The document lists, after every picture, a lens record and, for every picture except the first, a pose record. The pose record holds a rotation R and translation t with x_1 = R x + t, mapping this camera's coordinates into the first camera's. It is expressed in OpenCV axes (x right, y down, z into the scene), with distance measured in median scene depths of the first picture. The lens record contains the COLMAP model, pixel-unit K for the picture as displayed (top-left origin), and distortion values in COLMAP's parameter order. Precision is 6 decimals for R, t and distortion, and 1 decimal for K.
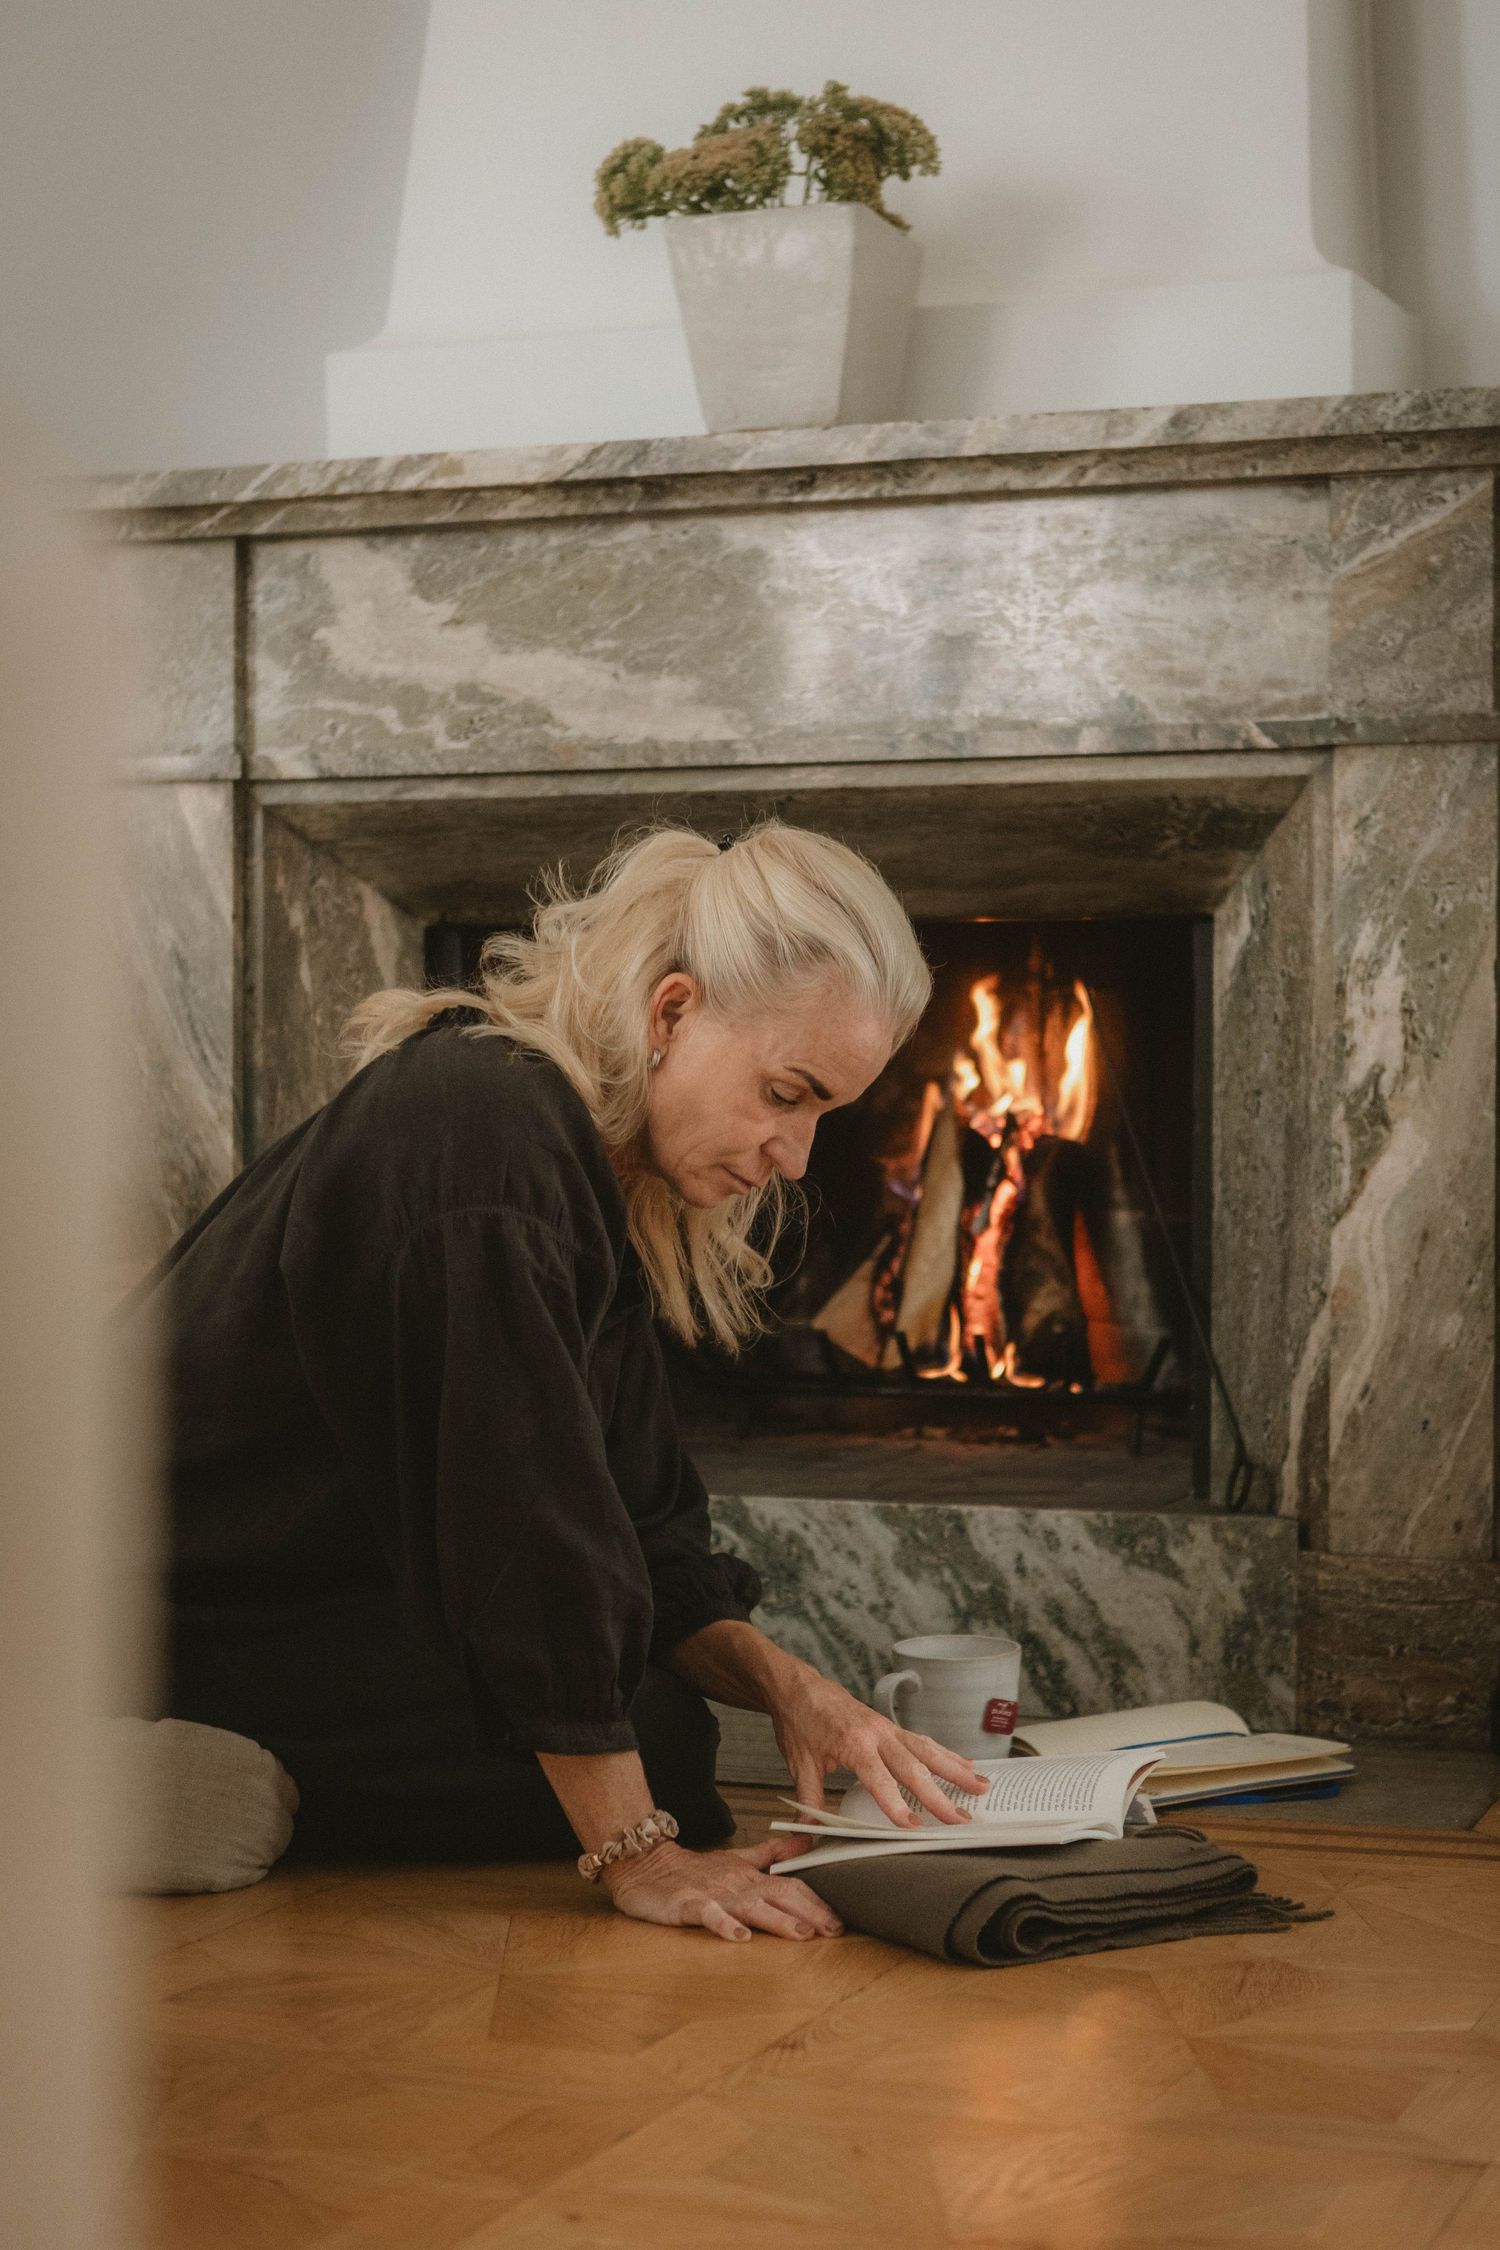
lens RADIAL K [[3873.0, 0, 750.1], [0, 3873.0, 1124.1], [0, 0, 1]] dist [-0.034222, 0.000000]
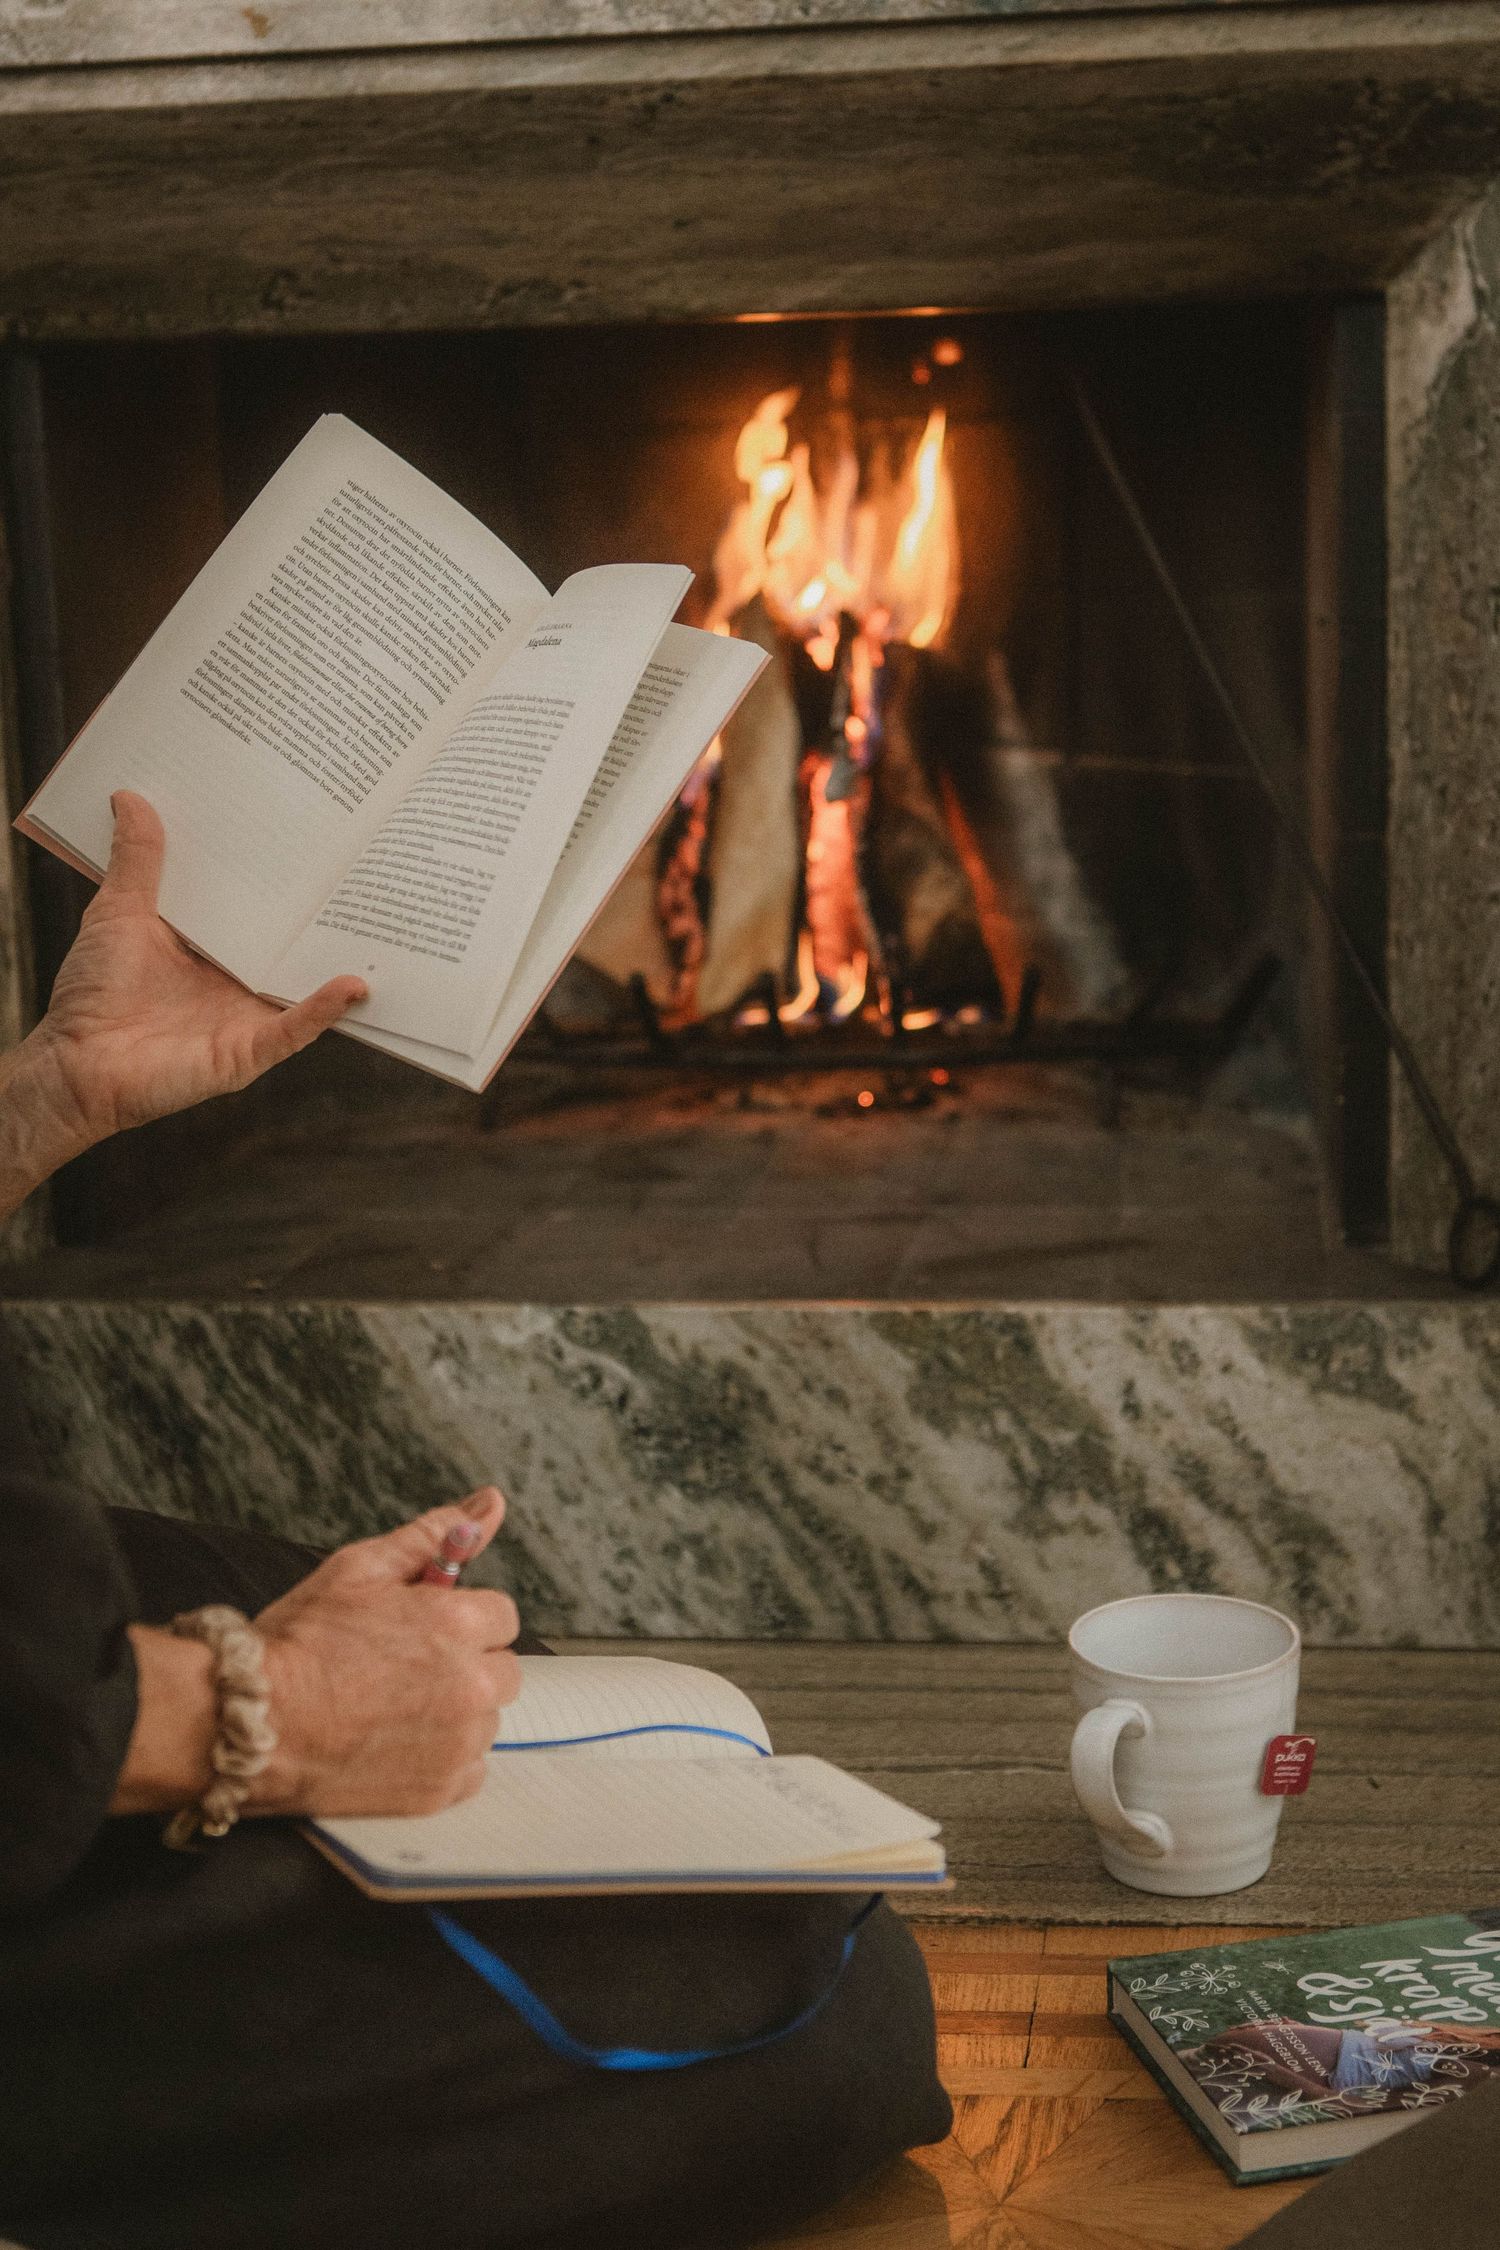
lens RADIAL K [[3376.6, 0, 755.3], [0, 3376.6, 986.2], [0, 0, 1]] dist [-0.012813, 0.000000]
pose [[0.971916, -0.066352, 0.225780, -0.099381], [0.035753, 0.989924, 0.137014, -0.022919], [-0.232597, -0.125094, 0.964495, 0.512330]]
